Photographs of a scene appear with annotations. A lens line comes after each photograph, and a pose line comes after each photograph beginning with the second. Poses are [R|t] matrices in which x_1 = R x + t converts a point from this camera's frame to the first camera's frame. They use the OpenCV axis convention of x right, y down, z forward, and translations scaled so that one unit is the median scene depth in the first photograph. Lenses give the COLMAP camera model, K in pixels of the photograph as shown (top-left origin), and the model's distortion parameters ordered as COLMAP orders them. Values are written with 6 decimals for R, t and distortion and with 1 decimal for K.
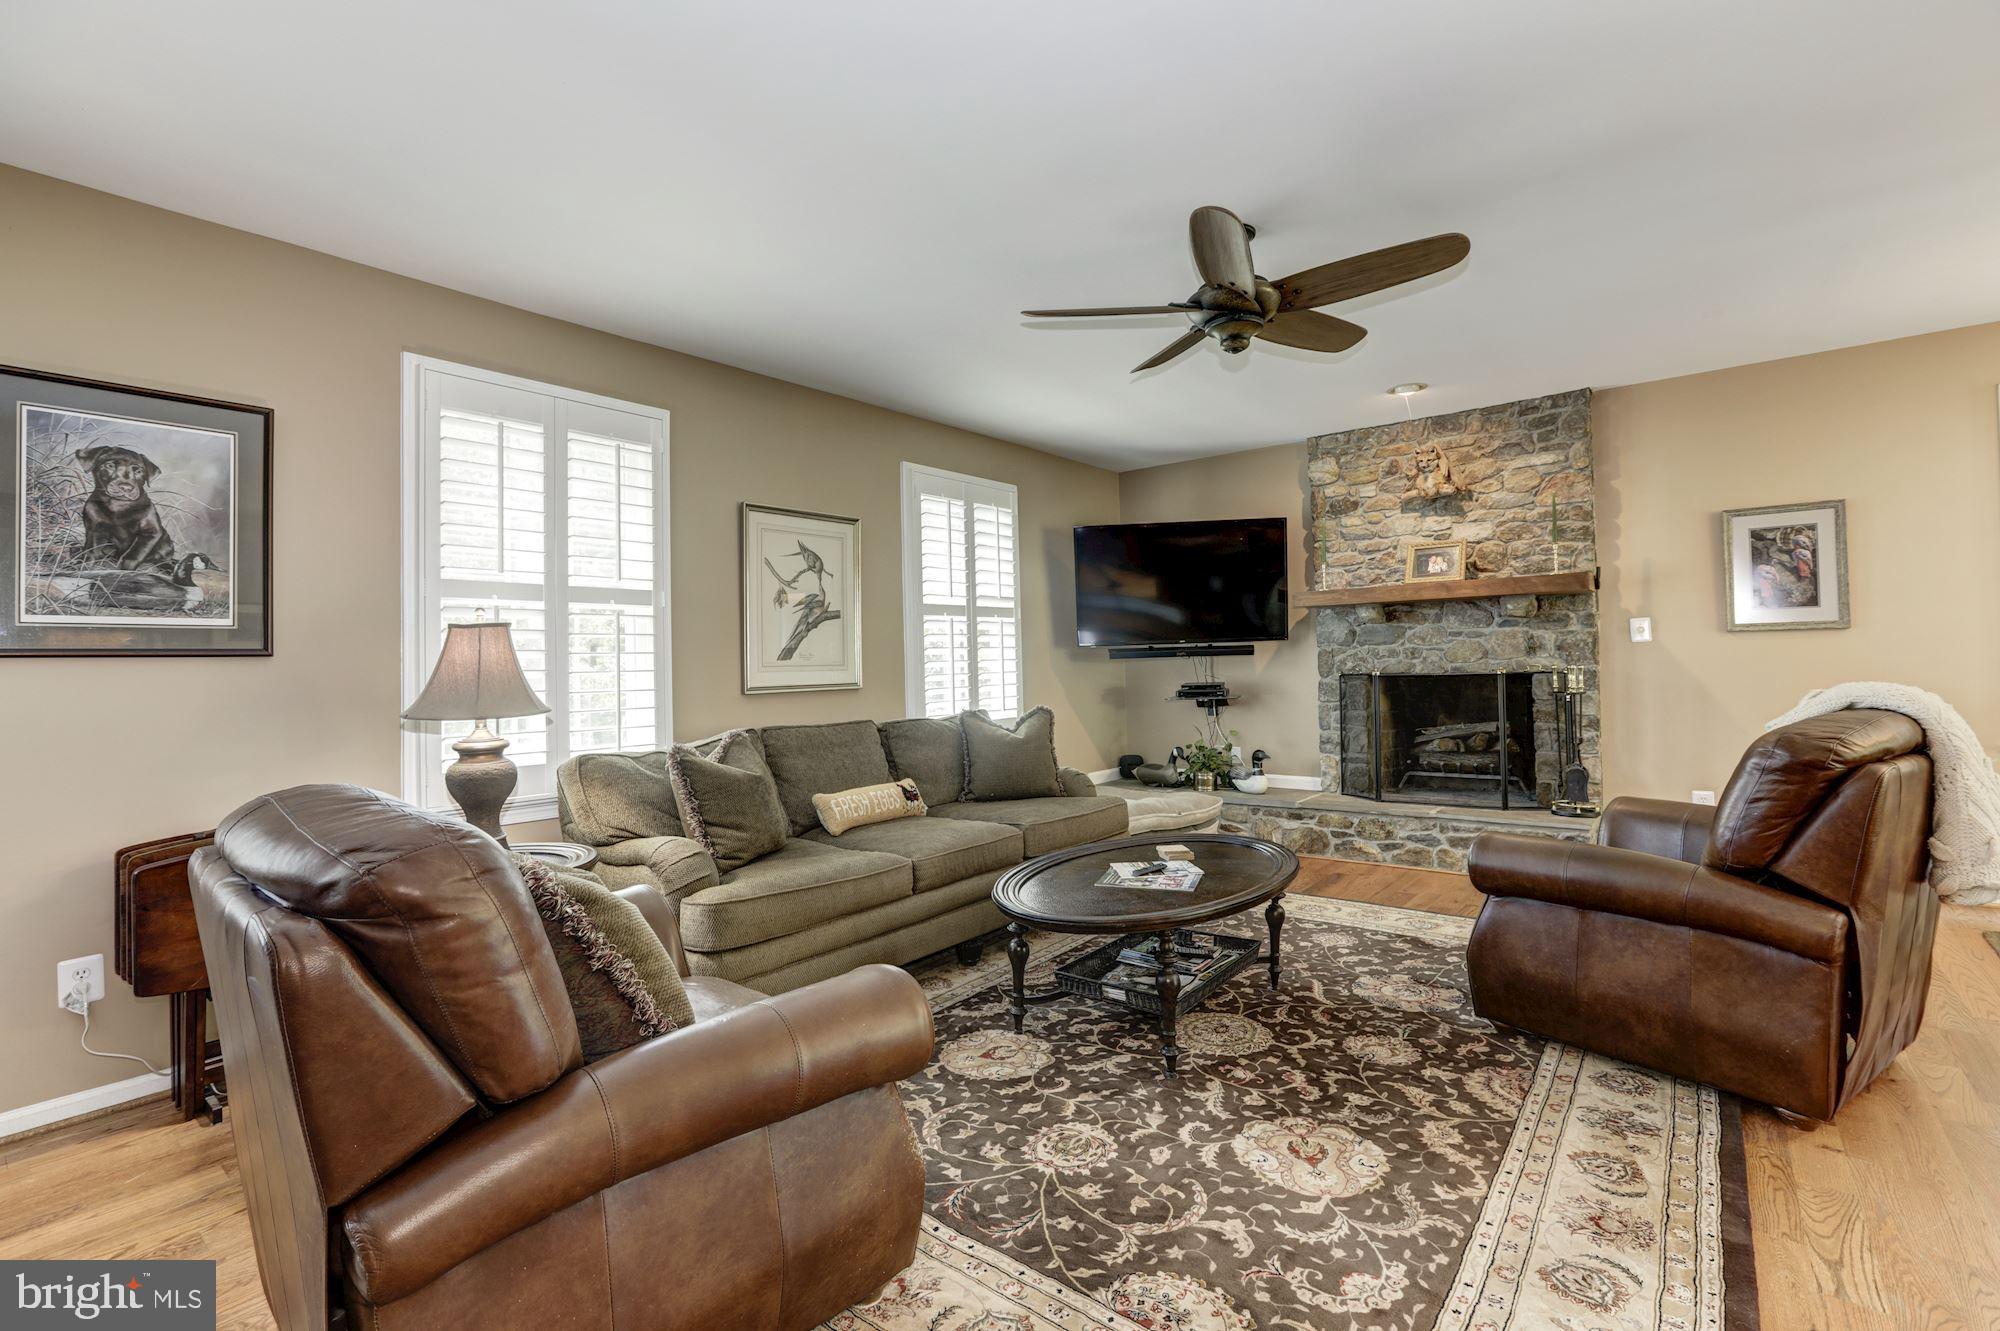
lens RADIAL K [[901.4, 0, 978.8], [0, 901.4, 656.6], [0, 0, 1]] dist [-0.036144, 0.005692]
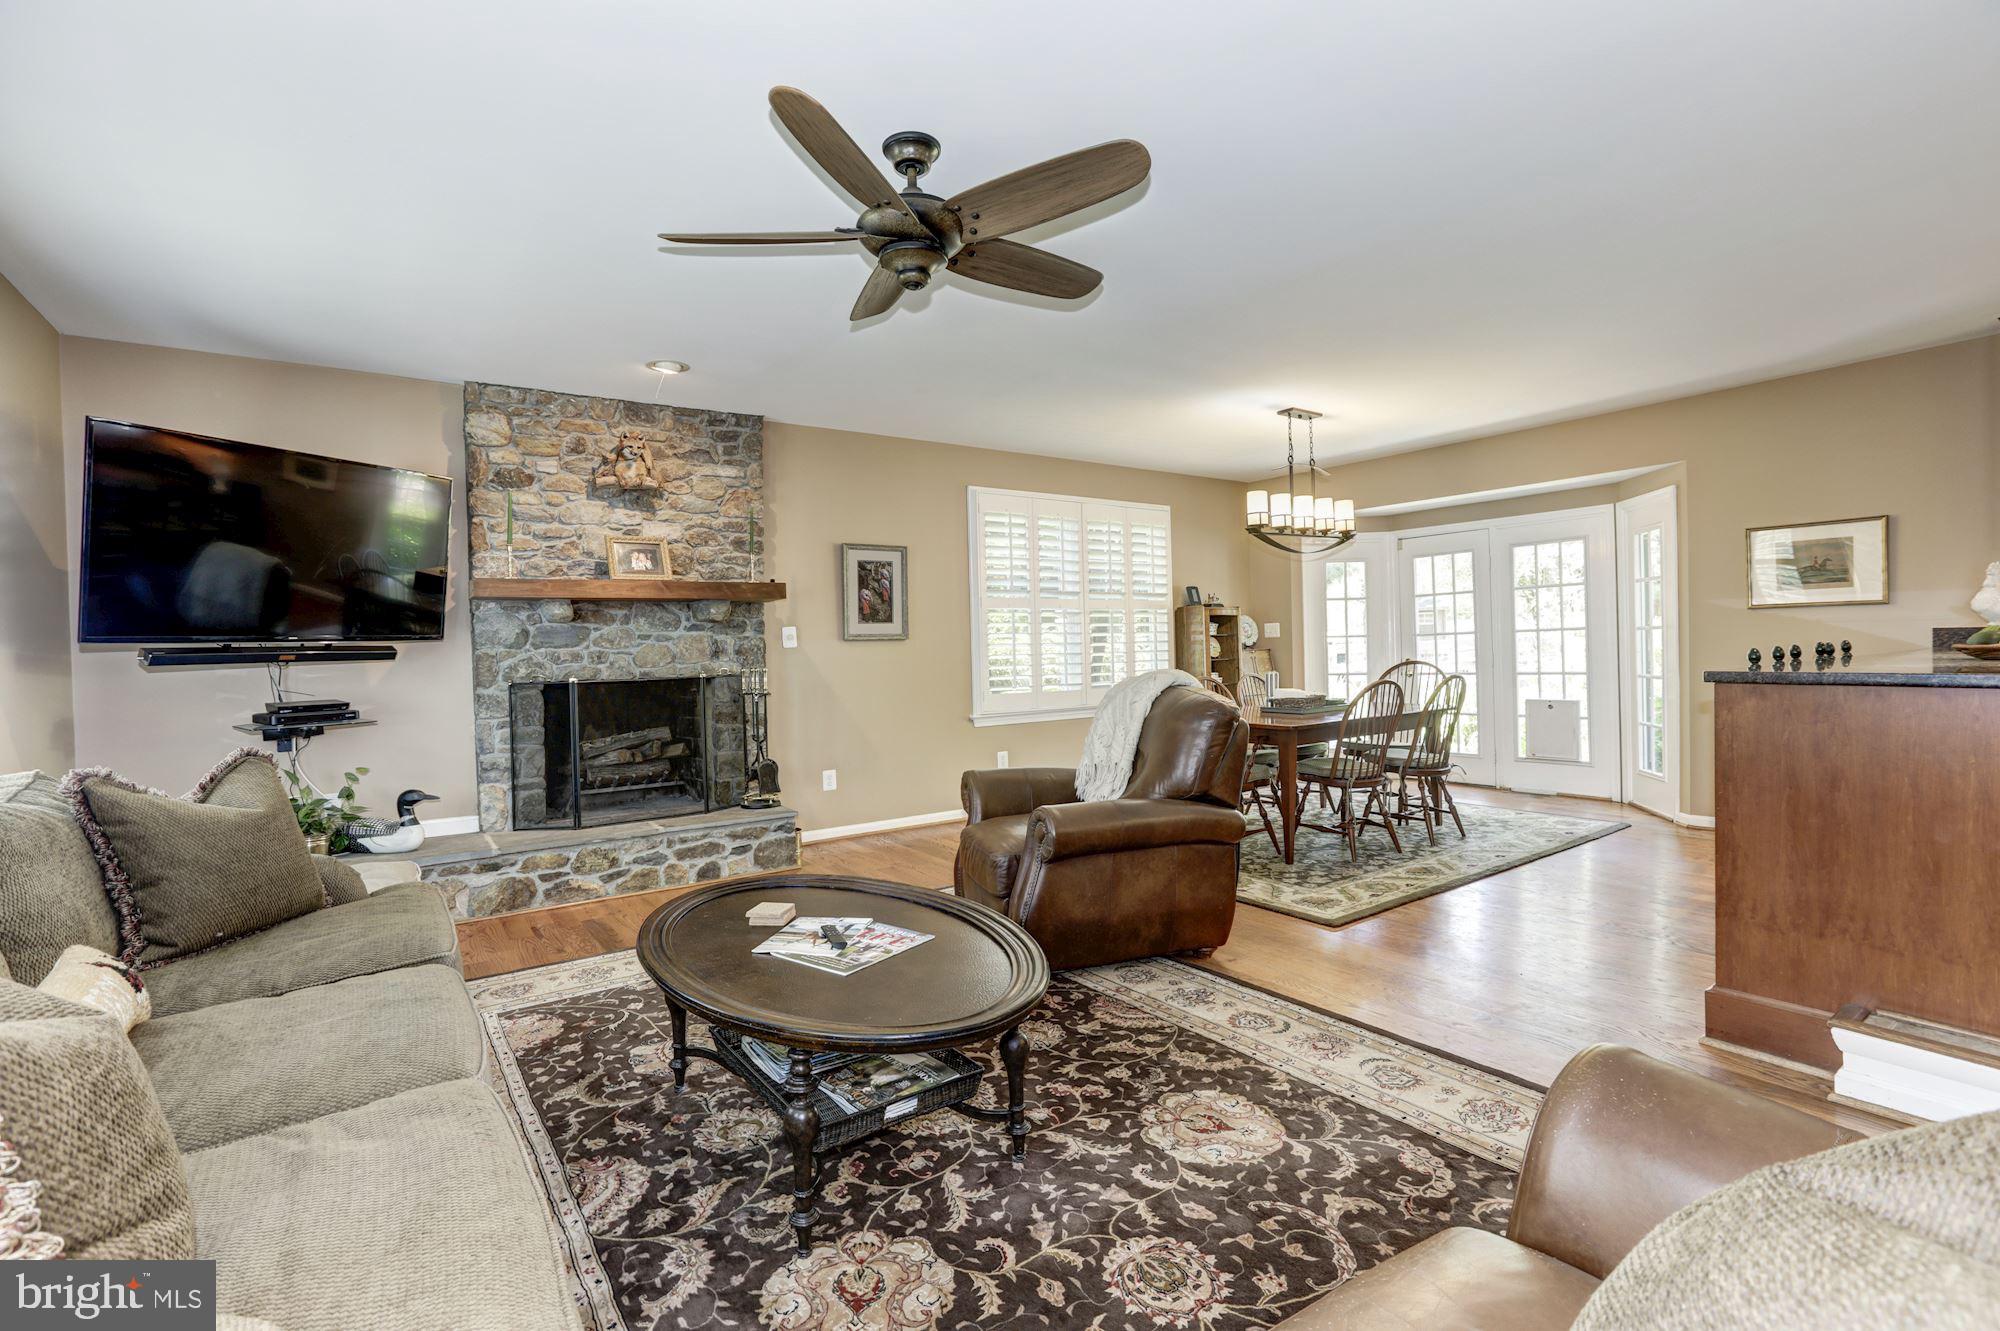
lens RADIAL K [[901.4, 0, 985.2], [0, 901.4, 666.3], [0, 0, 1]] dist [-0.036144, 0.005692]
pose [[0.264244, -0.001864, 0.964454, -0.313235], [0.011037, 0.999938, -0.001091, 0.011722], [-0.964393, 0.010933, 0.264248, 0.439791]]
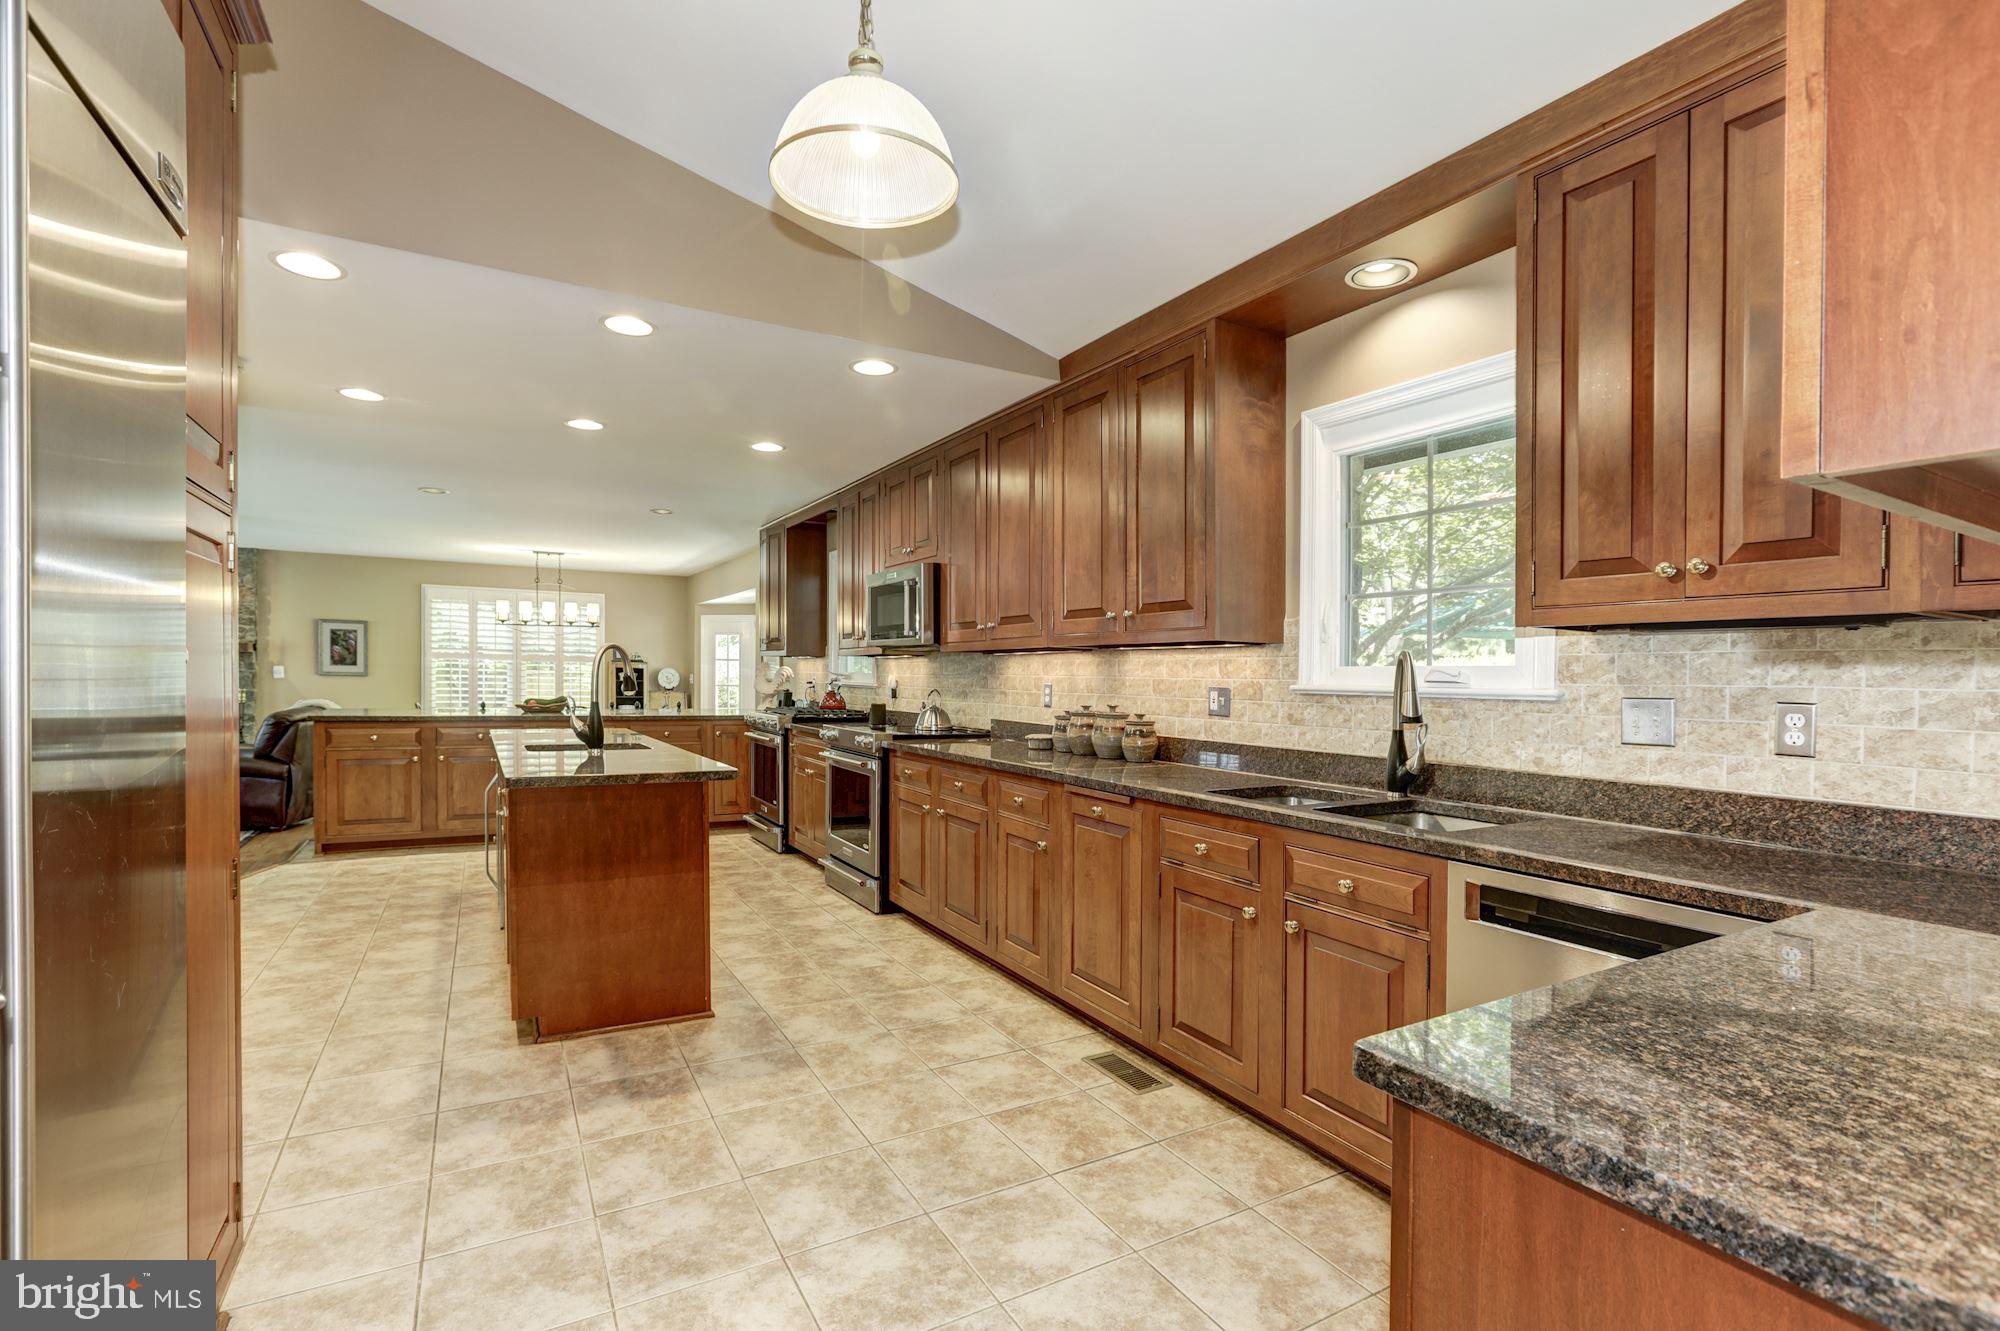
lens RADIAL K [[901.4, 0, 986.0], [0, 901.4, 679.1], [0, 0, 1]] dist [-0.036144, 0.005692]
pose [[0.347981, 0.024799, 0.937173, -0.585771], [-0.036161, 0.999261, -0.013015, -0.045954], [-0.936804, -0.029360, 0.348621, -1.228386]]
